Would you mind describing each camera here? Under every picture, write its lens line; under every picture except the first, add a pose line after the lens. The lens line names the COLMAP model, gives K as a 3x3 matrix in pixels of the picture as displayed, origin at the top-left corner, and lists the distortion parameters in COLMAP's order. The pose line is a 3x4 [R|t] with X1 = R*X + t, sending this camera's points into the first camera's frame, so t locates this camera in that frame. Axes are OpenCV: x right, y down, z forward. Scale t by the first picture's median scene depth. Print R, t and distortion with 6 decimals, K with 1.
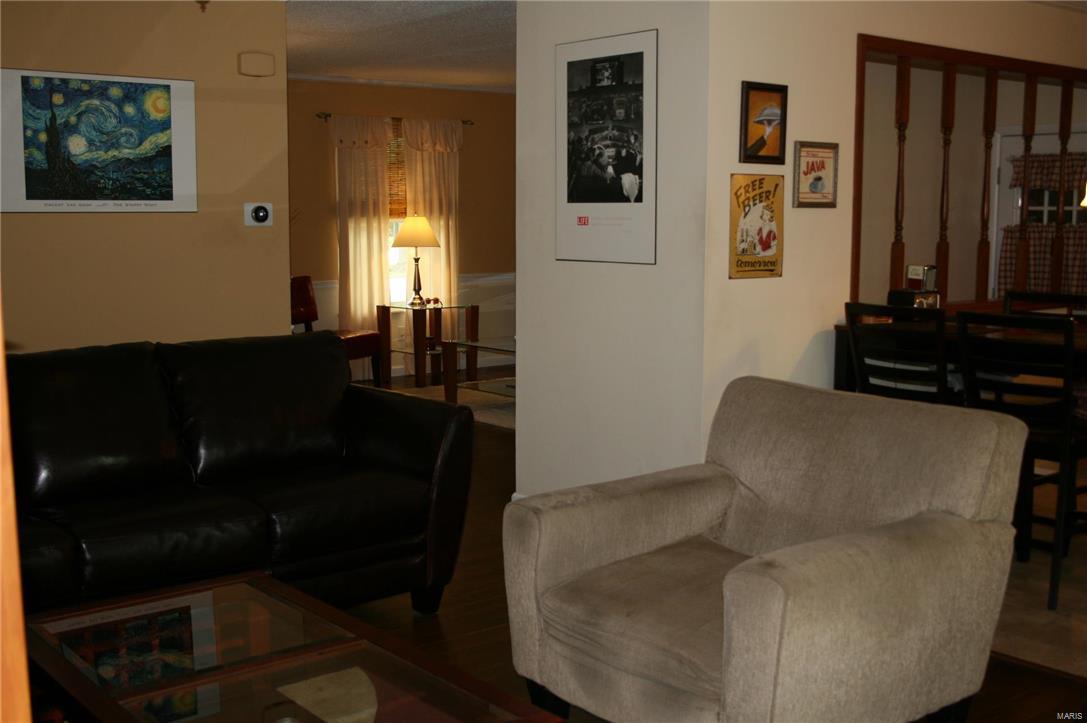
lens RADIAL K [[1222.8, 0, 543.5], [0, 1222.8, 361.5], [0, 0, 1]] dist [-0.018452, -0.023615]
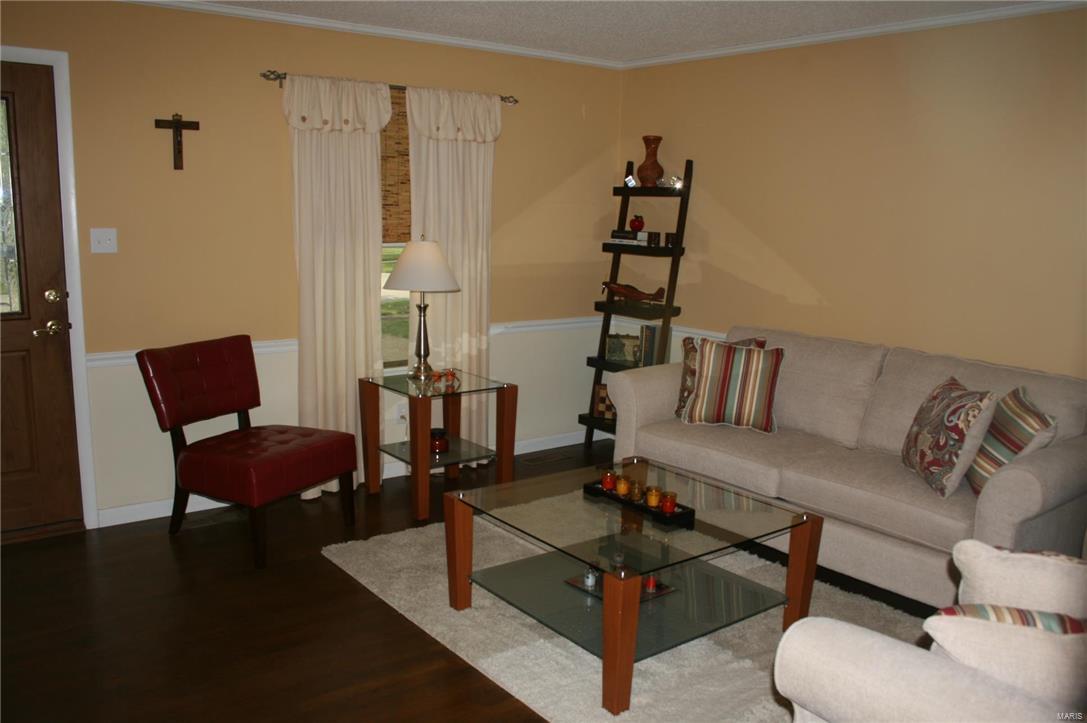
lens RADIAL K [[902.2, 0, 539.3], [0, 902.2, 373.1], [0, 0, 1]] dist [-0.158517, 0.134872]
pose [[0.999396, 0.031969, -0.013596, -0.035463], [-0.031175, 0.997998, 0.055035, -0.077743], [0.015328, -0.054578, 0.998392, 0.529980]]
